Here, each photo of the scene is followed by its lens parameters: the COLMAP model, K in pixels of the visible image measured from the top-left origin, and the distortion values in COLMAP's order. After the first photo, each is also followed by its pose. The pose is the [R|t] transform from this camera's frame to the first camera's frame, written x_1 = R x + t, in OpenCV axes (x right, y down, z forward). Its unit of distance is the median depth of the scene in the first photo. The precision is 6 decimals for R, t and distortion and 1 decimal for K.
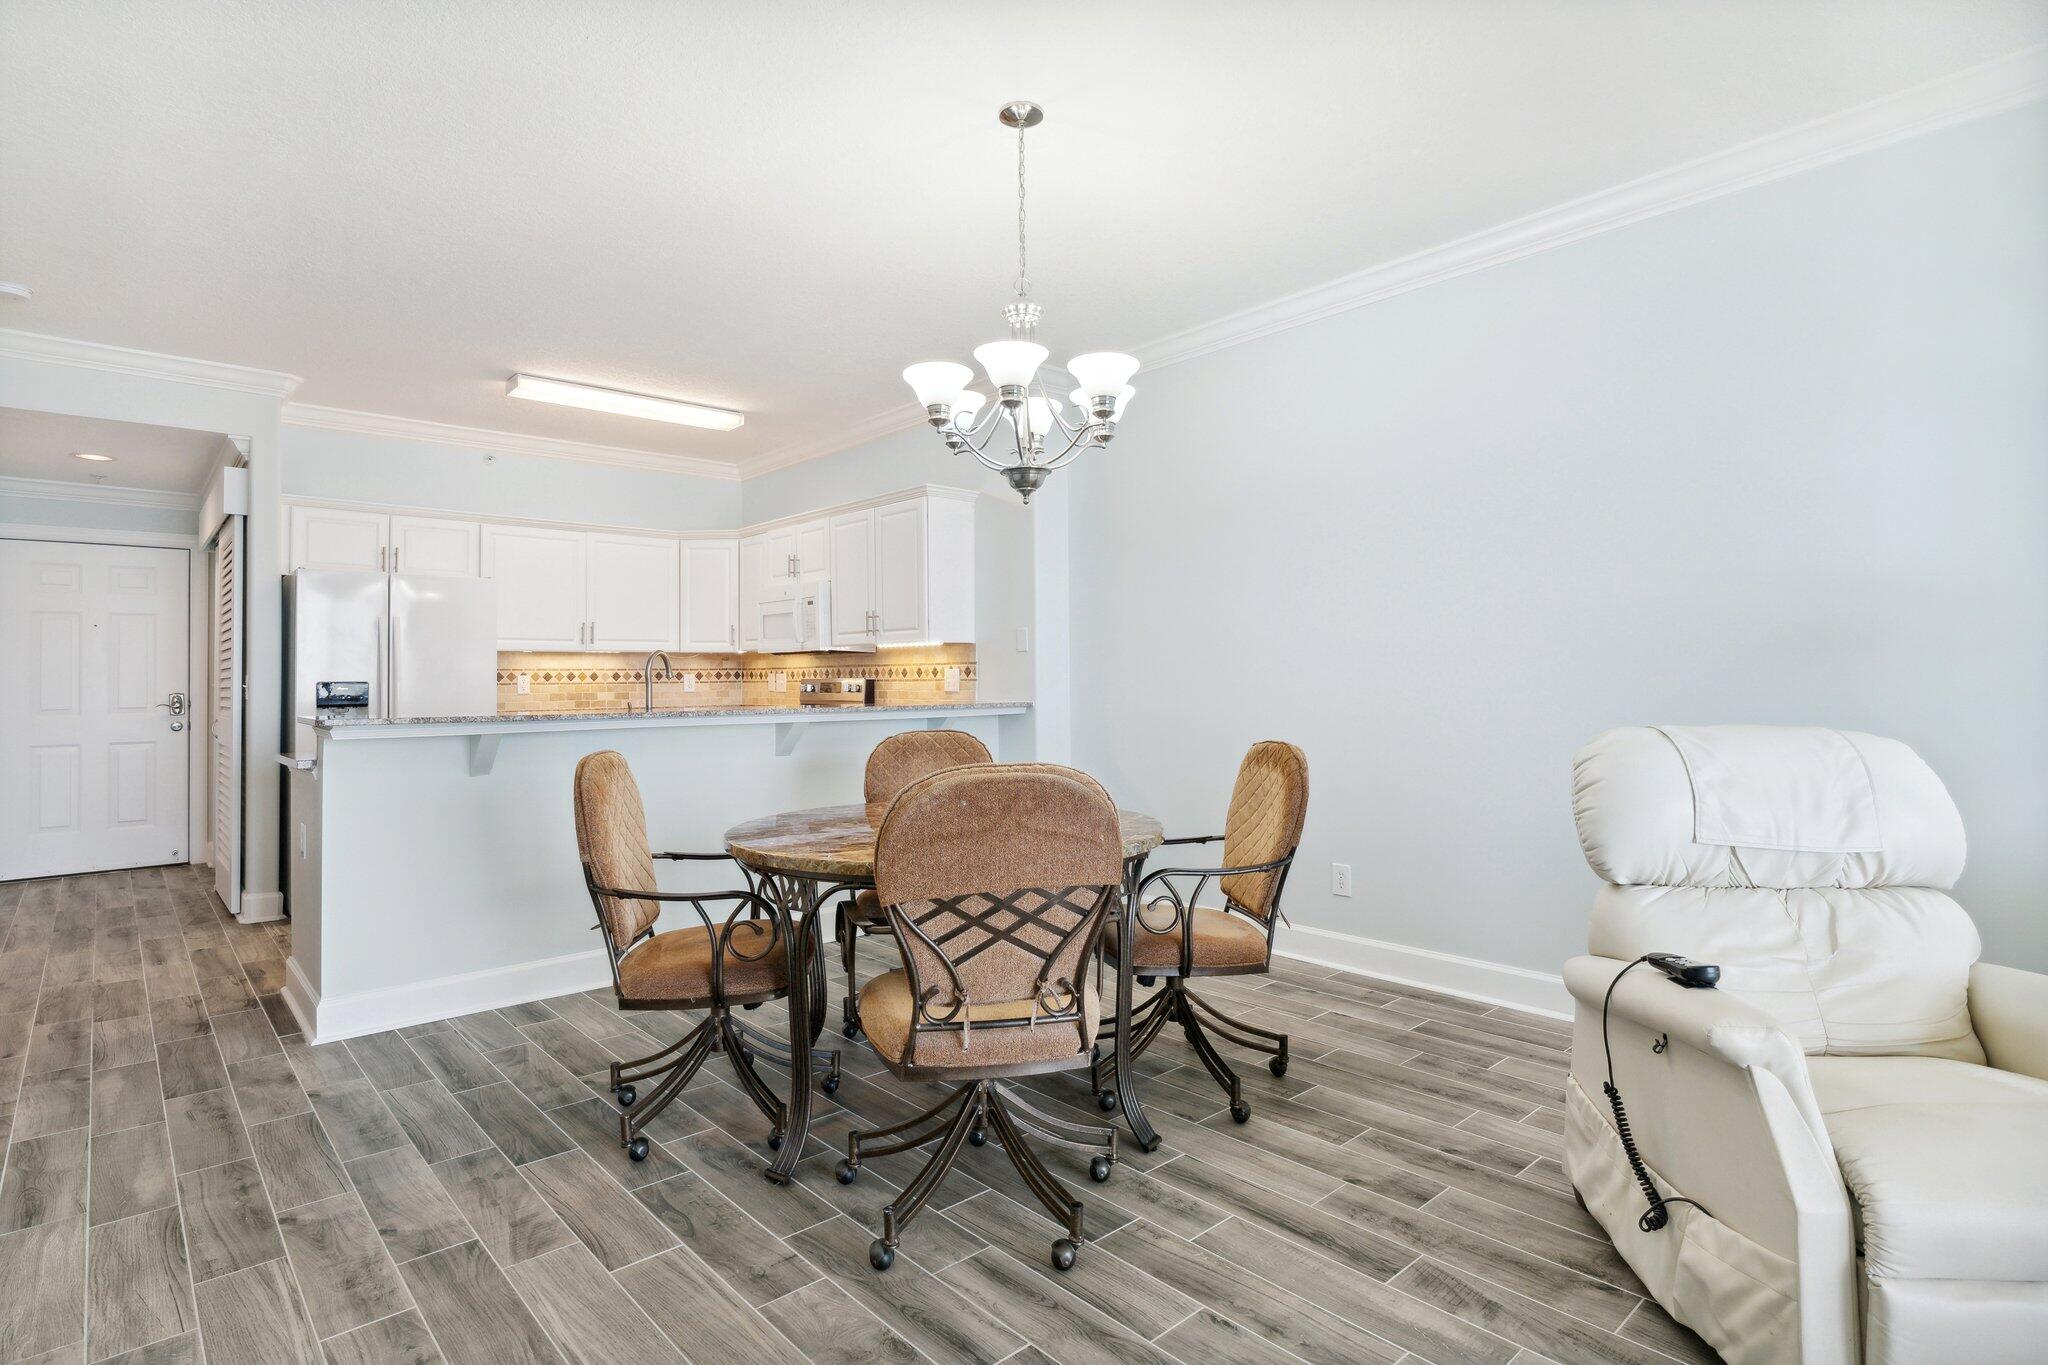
lens RADIAL K [[1036.8, 0, 1009.2], [0, 1036.8, 664.7], [0, 0, 1]] dist [0.004023, -0.000131]
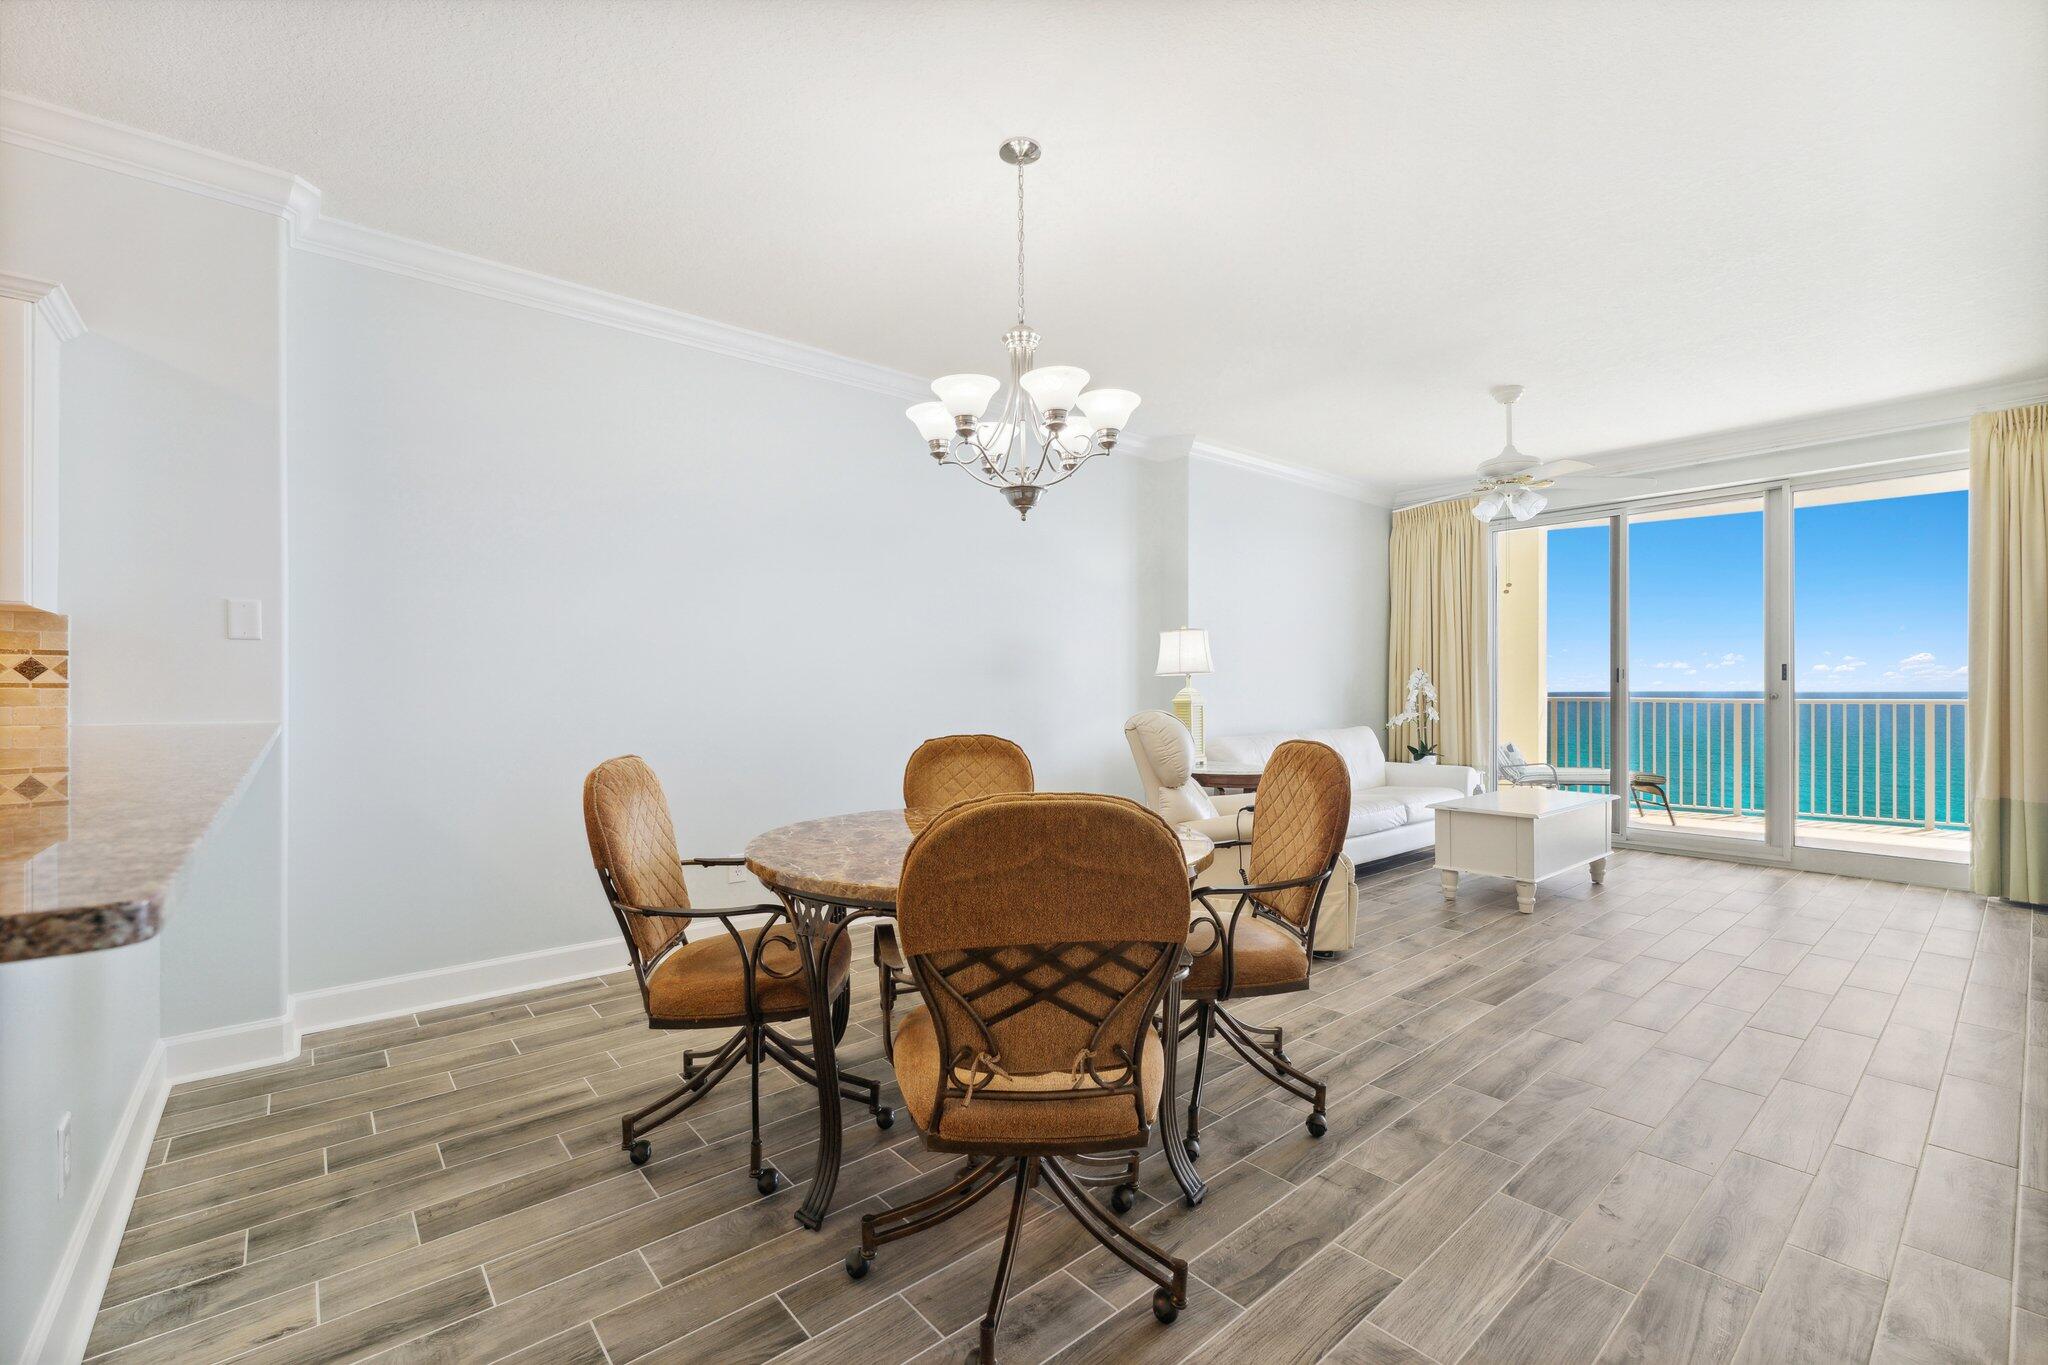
lens RADIAL K [[868.4, 0, 1016.4], [0, 868.4, 685.1], [0, 0, 1]] dist [-0.001912, -0.000443]
pose [[0.016365, 0.010015, 0.999816, -0.404630], [-0.012379, 0.999875, -0.009813, 0.011409], [-0.999789, -0.012216, 0.016487, 0.450261]]
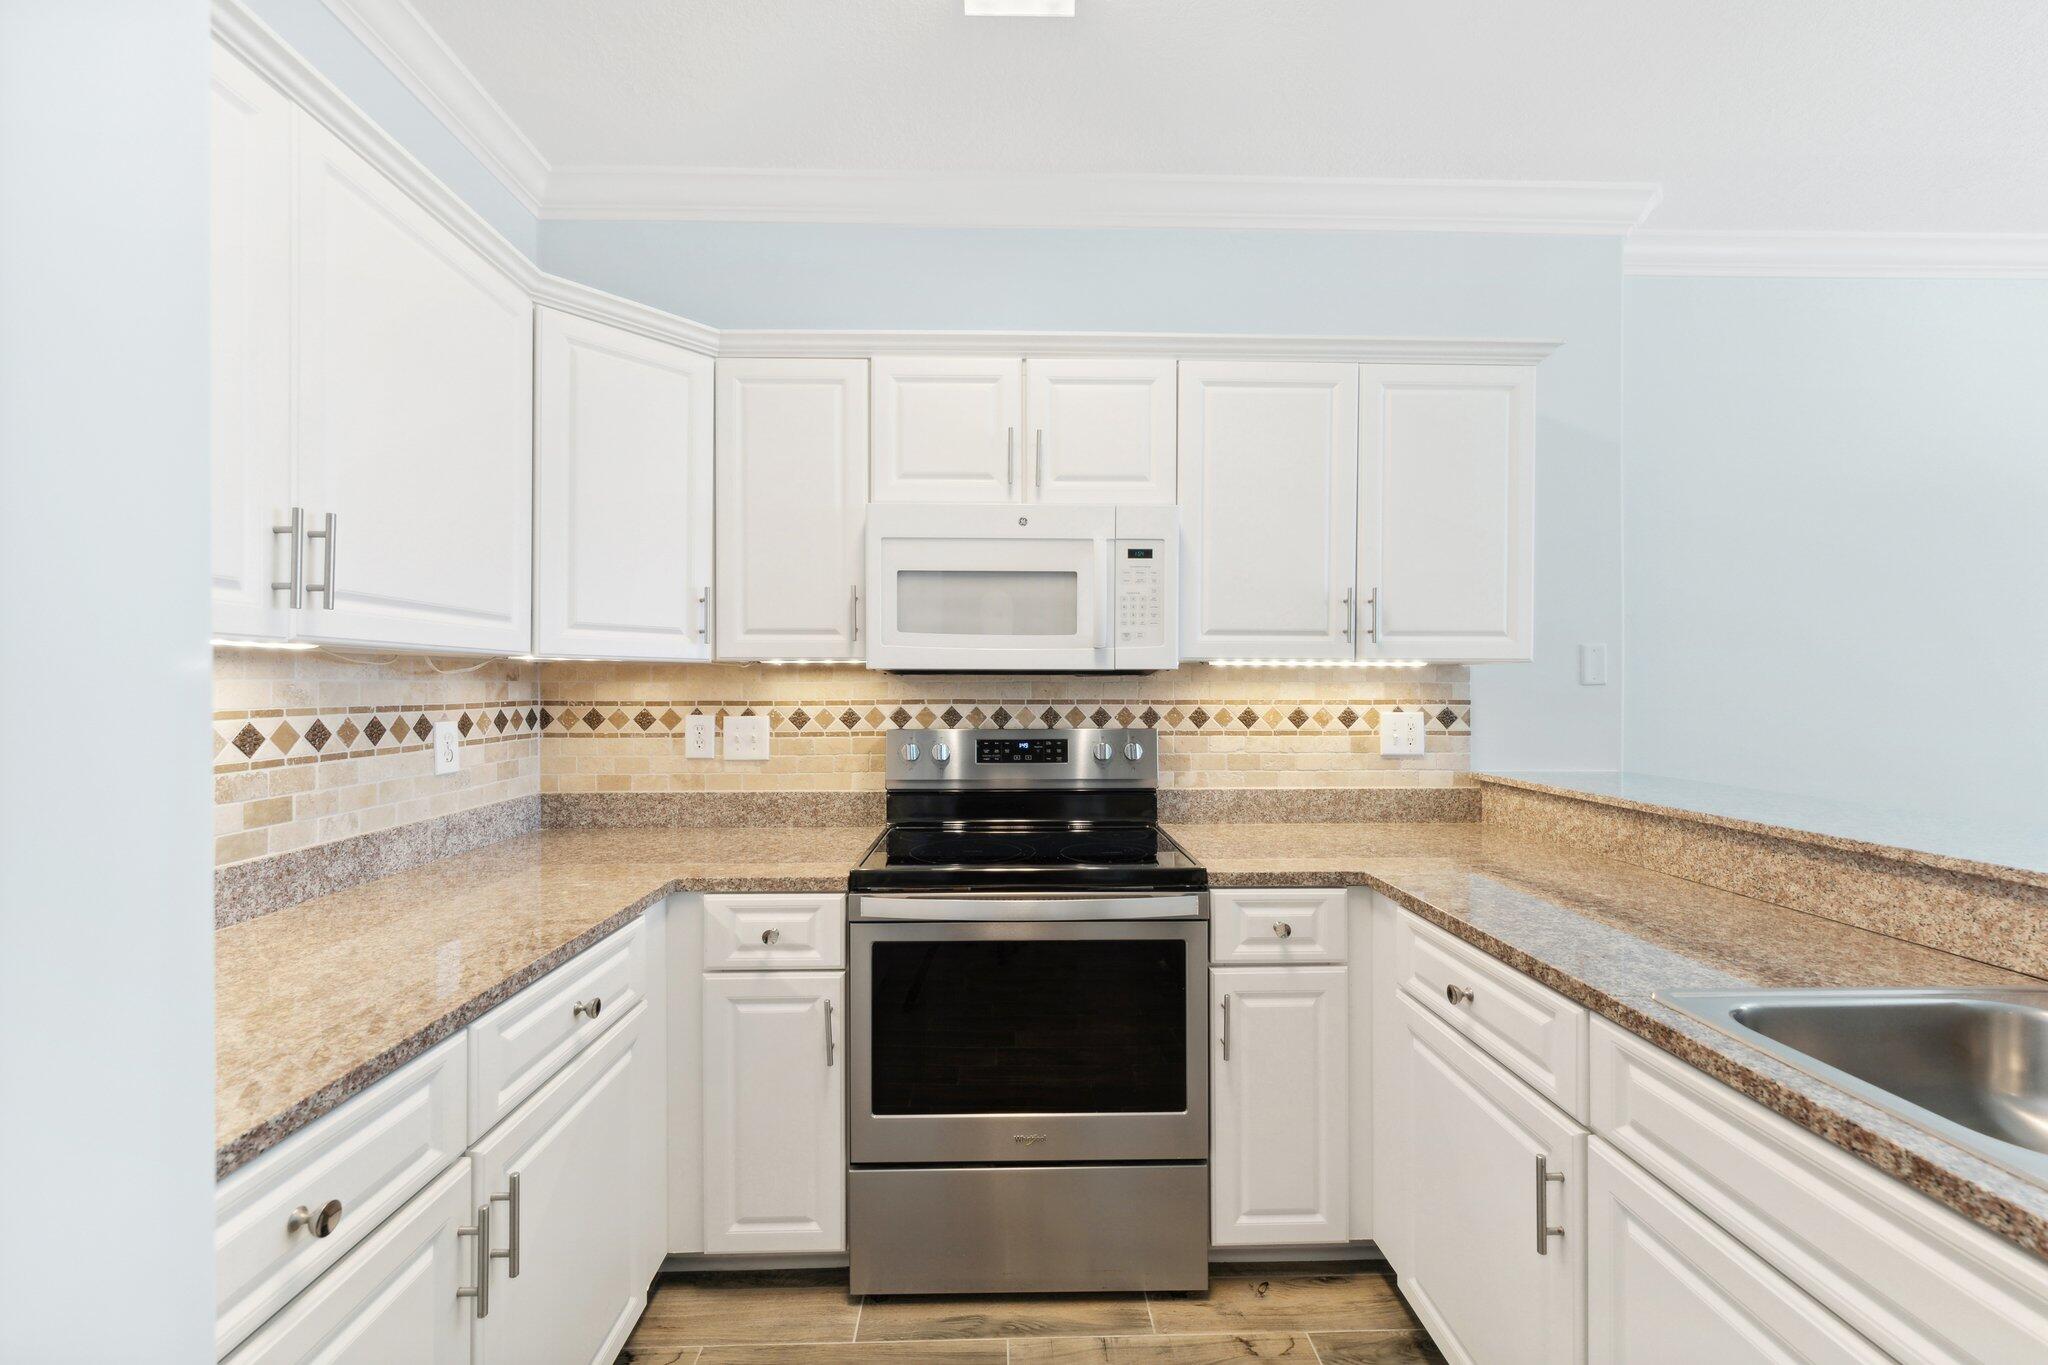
lens RADIAL K [[827.8, 0, 1011.5], [0, 827.8, 689.4], [0, 0, 1]] dist [-0.000163, -0.000216]
pose [[0.637193, 0.005835, 0.770682, -0.460507], [-0.015608, 0.999864, 0.005335, -0.006077], [-0.770546, -0.015429, 0.637197, 0.796258]]
